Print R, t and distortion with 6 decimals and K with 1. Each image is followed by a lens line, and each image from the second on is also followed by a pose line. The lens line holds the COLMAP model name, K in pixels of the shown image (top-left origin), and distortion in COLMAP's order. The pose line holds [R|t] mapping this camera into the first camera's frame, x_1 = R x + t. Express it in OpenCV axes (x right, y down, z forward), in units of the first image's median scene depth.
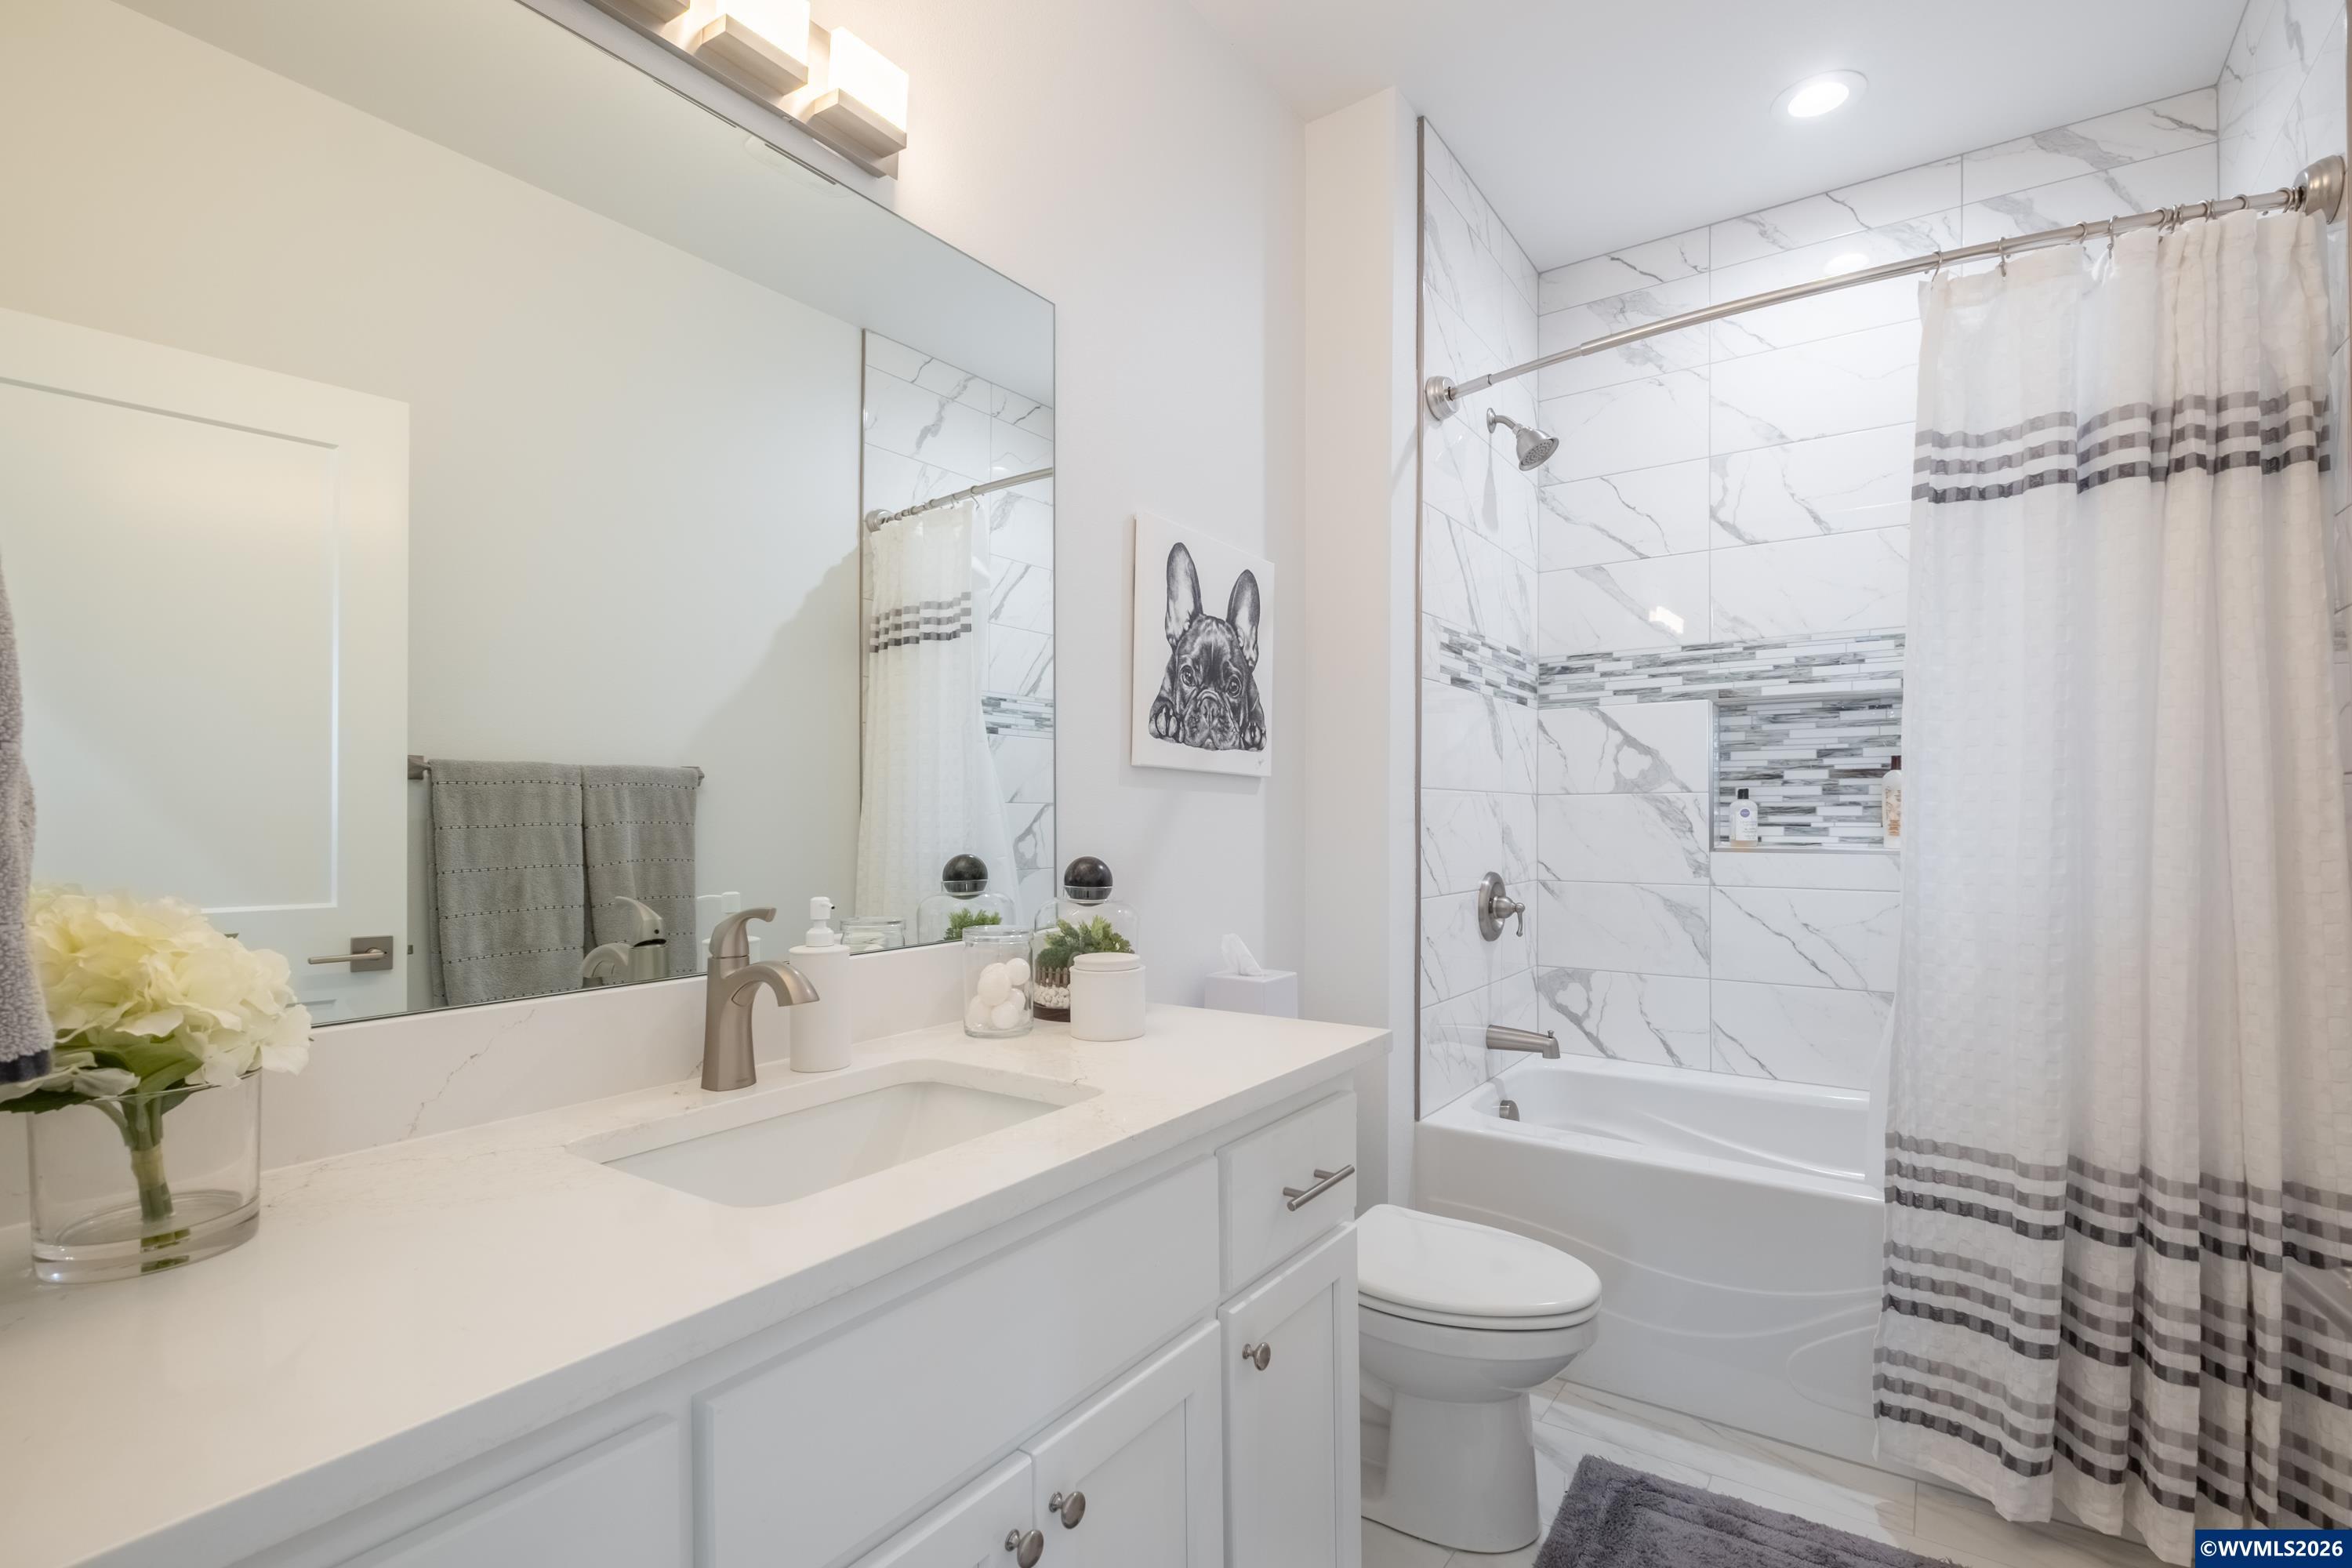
lens RADIAL K [[1065.7, 0, 1180.7], [0, 1065.7, 807.8], [0, 0, 1]] dist [0.002080, -0.002932]
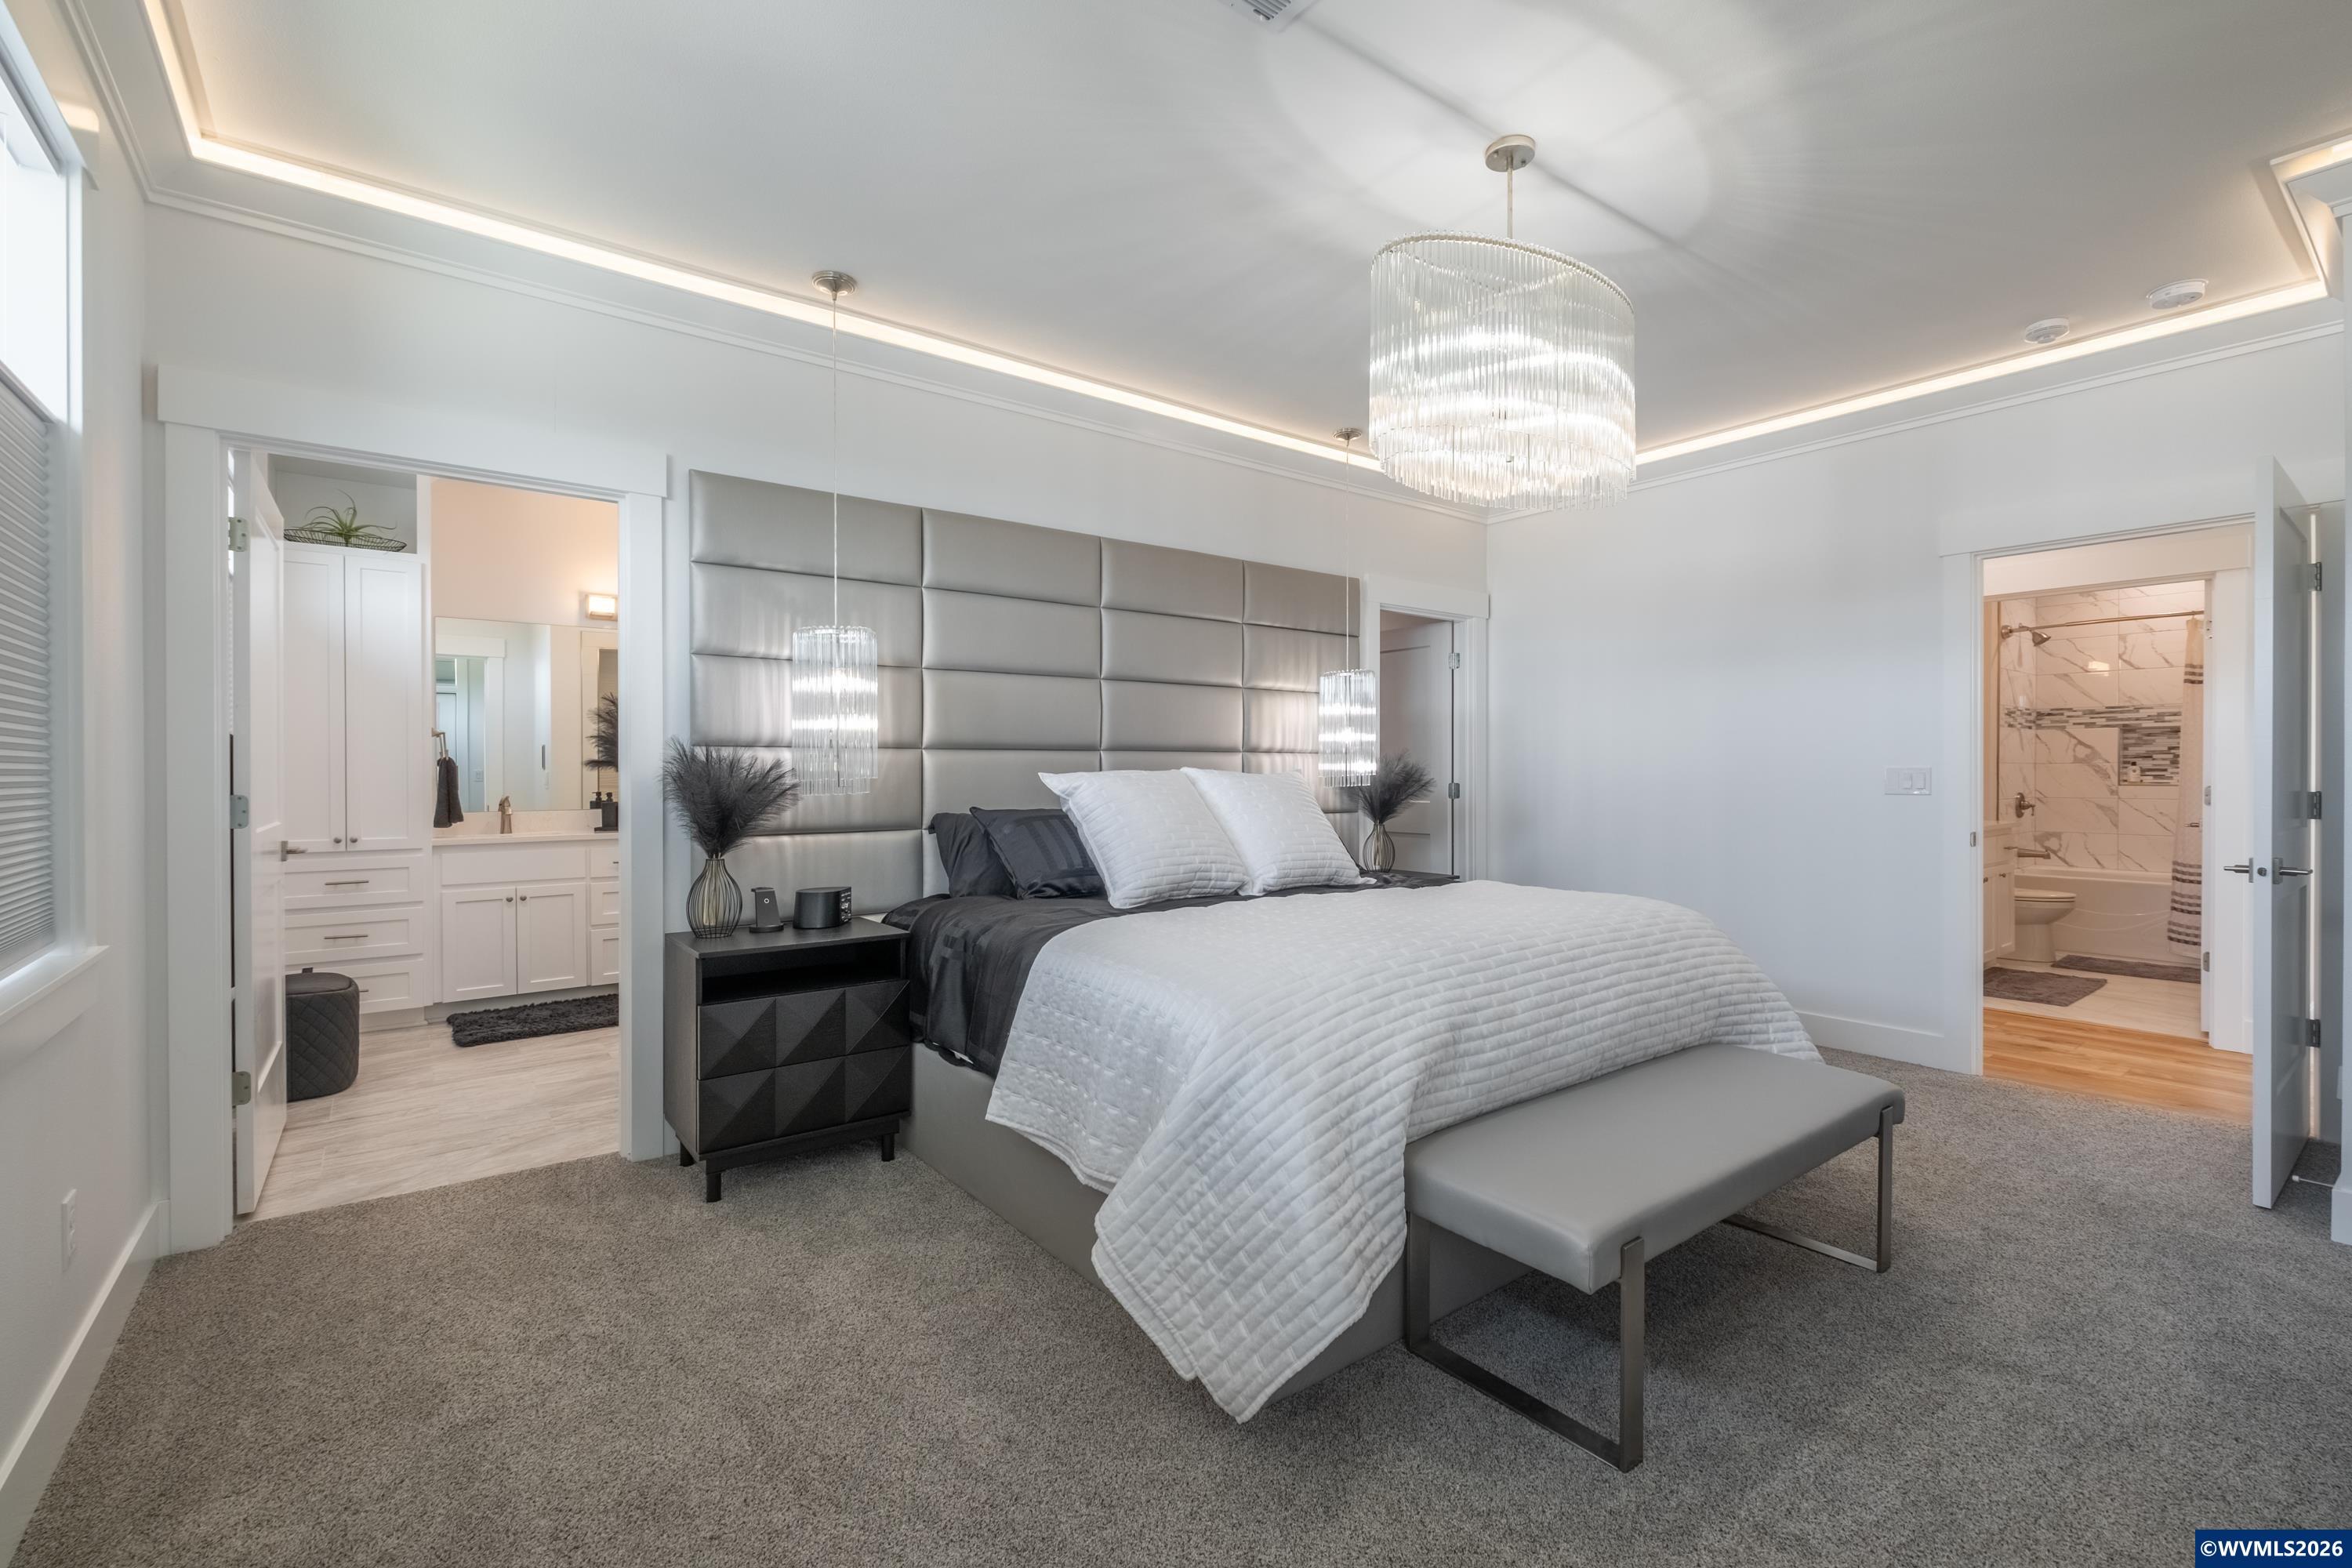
lens RADIAL K [[1018.4, 0, 1163.4], [0, 1018.4, 774.1], [0, 0, 1]] dist [-0.008525, 0.000014]
pose [[0.950117, -0.000726, -0.311894, -0.969753], [0.004922, 0.999908, 0.012667, -0.030577], [0.311856, -0.013571, 0.950032, -2.116923]]
